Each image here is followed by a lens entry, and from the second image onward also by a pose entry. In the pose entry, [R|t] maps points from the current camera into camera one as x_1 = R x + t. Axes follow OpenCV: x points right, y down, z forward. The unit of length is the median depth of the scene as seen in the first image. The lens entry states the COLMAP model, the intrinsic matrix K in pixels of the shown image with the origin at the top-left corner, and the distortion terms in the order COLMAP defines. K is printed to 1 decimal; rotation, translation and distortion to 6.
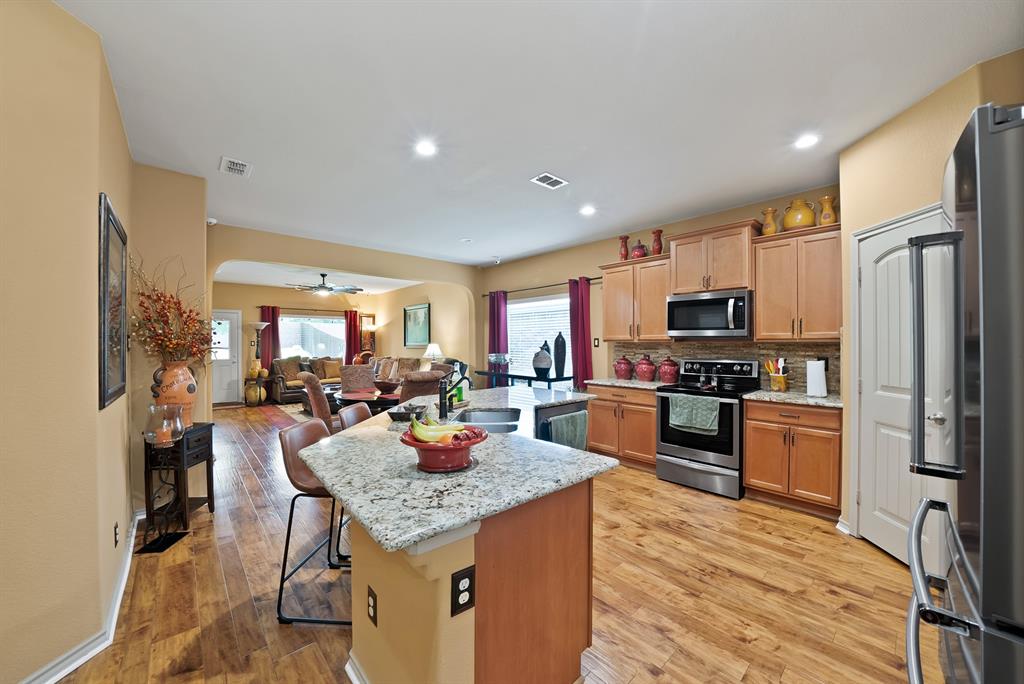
lens RADIAL K [[379.0, 0, 518.0], [0, 379.0, 342.7], [0, 0, 1]] dist [-0.033218, 0.000263]
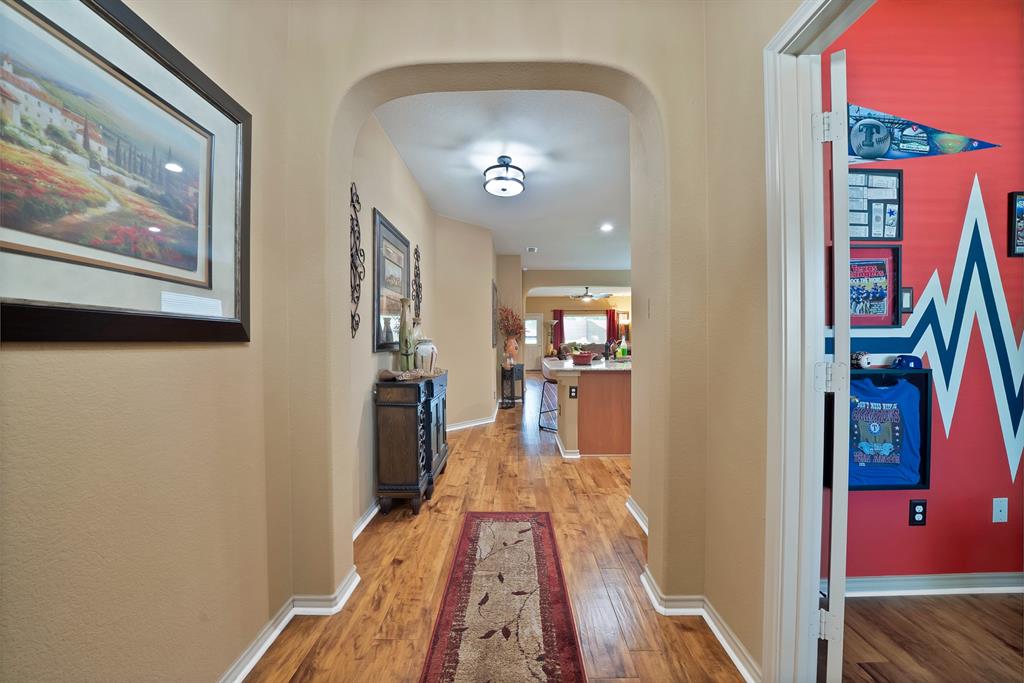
lens RADIAL K [[359.7, 0, 509.2], [0, 359.7, 341.3], [0, 0, 1]] dist [-0.025615, 0.000112]
pose [[0.728847, 0.004484, -0.684662, 0.425265], [0.002334, 0.999956, 0.009033, 0.039256], [0.684673, -0.008182, 0.728805, -0.459450]]
